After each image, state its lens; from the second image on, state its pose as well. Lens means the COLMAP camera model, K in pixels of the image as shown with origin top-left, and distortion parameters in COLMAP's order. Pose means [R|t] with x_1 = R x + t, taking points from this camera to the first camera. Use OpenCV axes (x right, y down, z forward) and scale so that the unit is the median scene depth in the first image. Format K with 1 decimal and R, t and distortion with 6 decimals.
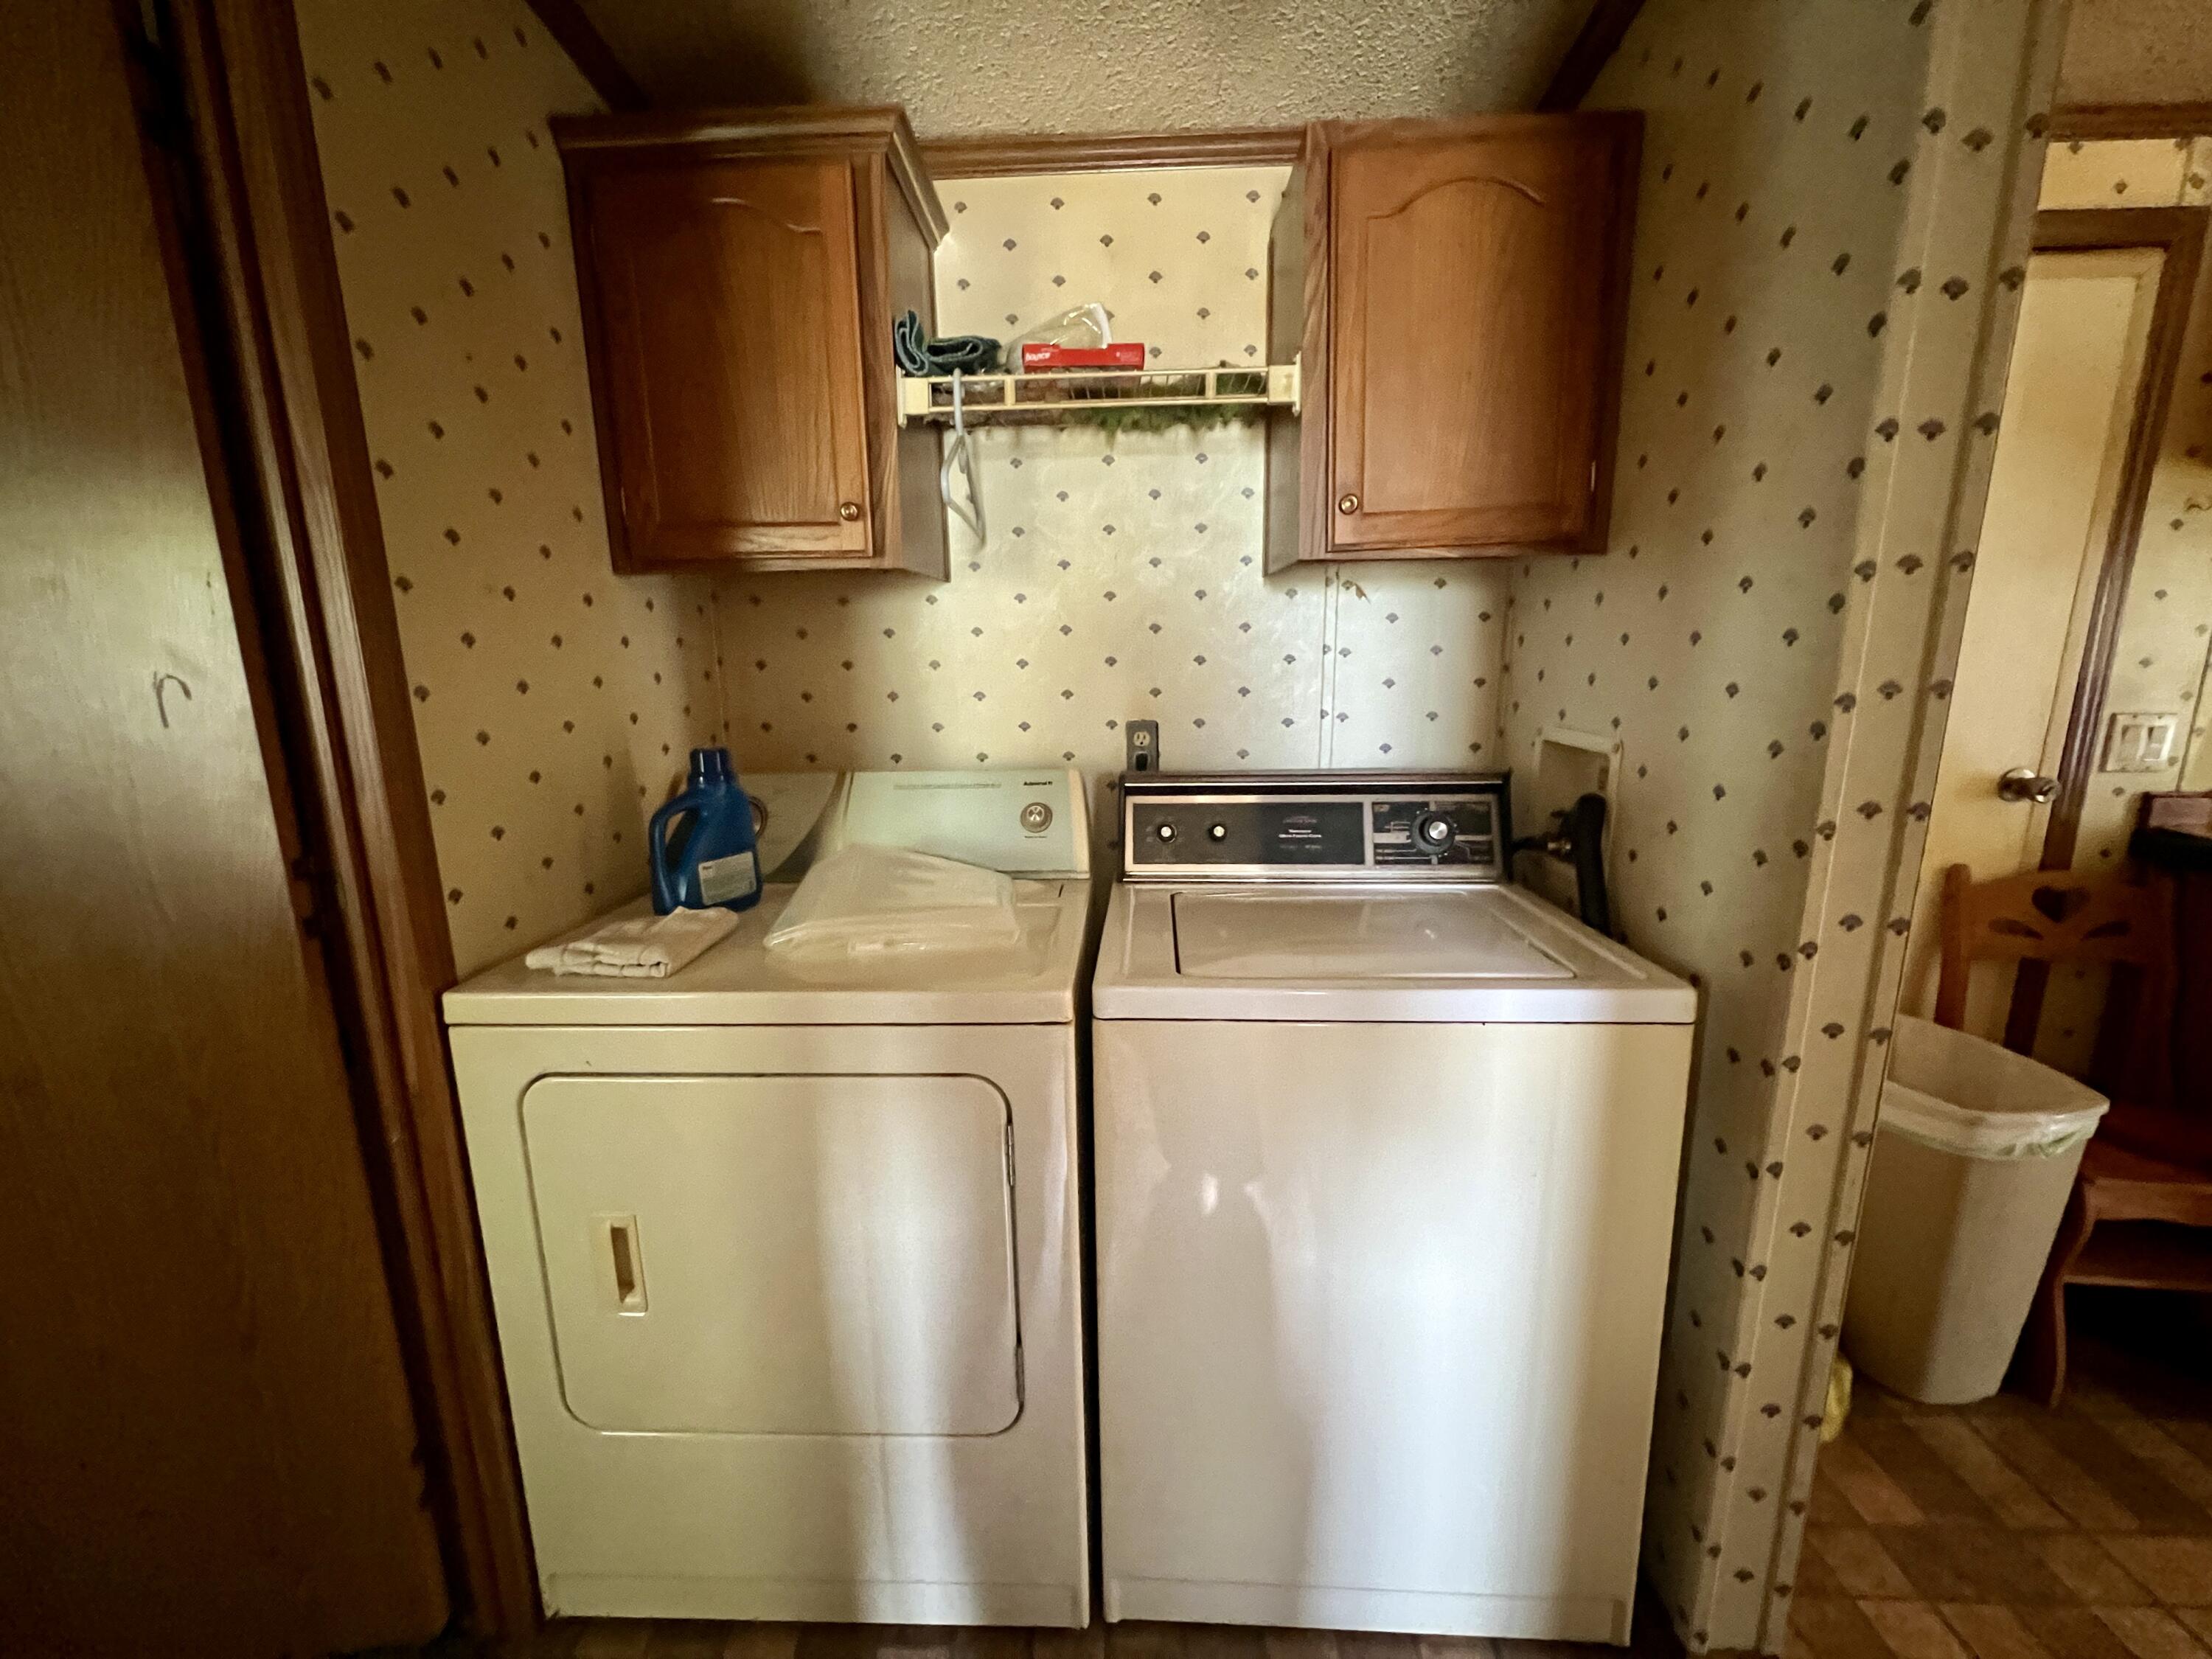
lens RADIAL K [[890.0, 0, 1103.3], [0, 890.0, 830.8], [0, 0, 1]] dist [-0.002128, -0.000124]
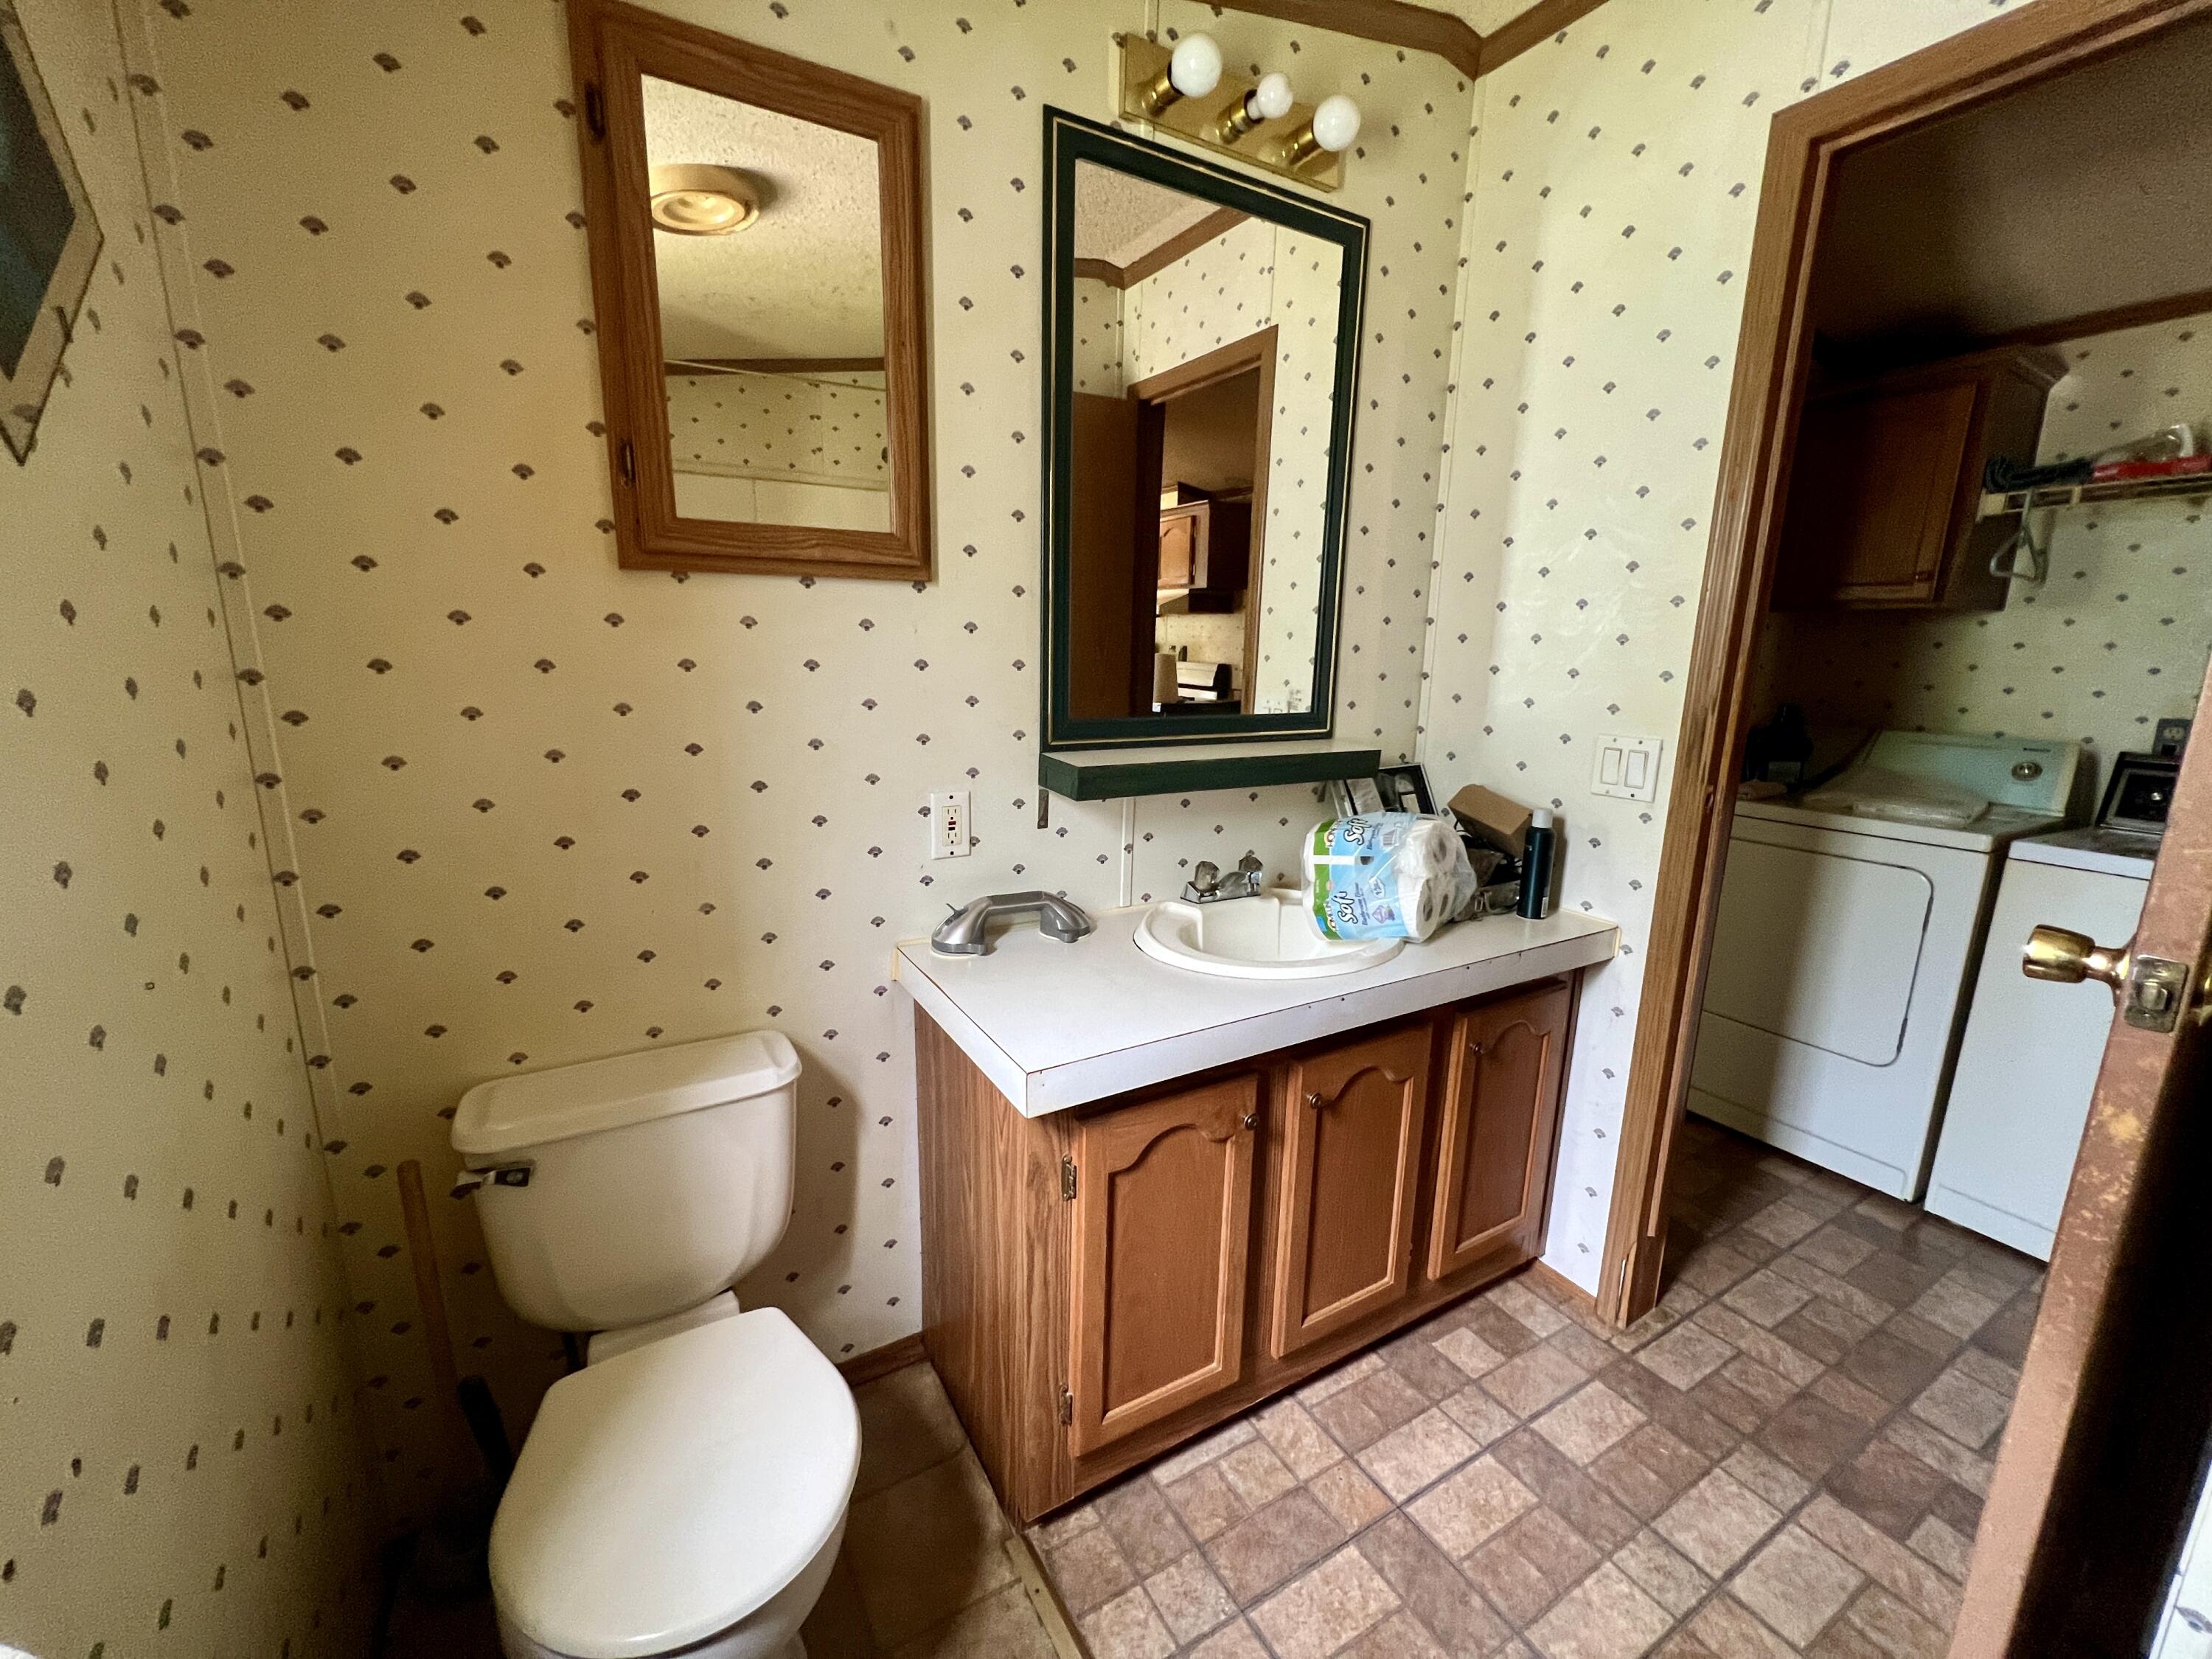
lens RADIAL K [[890.0, 0, 1105.6], [0, 890.0, 829.7], [0, 0, 1]] dist [-0.002128, -0.000124]
pose [[0.536256, 0.196612, -0.820837, 0.367142], [-0.190318, 0.975614, 0.109350, 0.228448], [0.822319, 0.097580, 0.560598, -1.192135]]
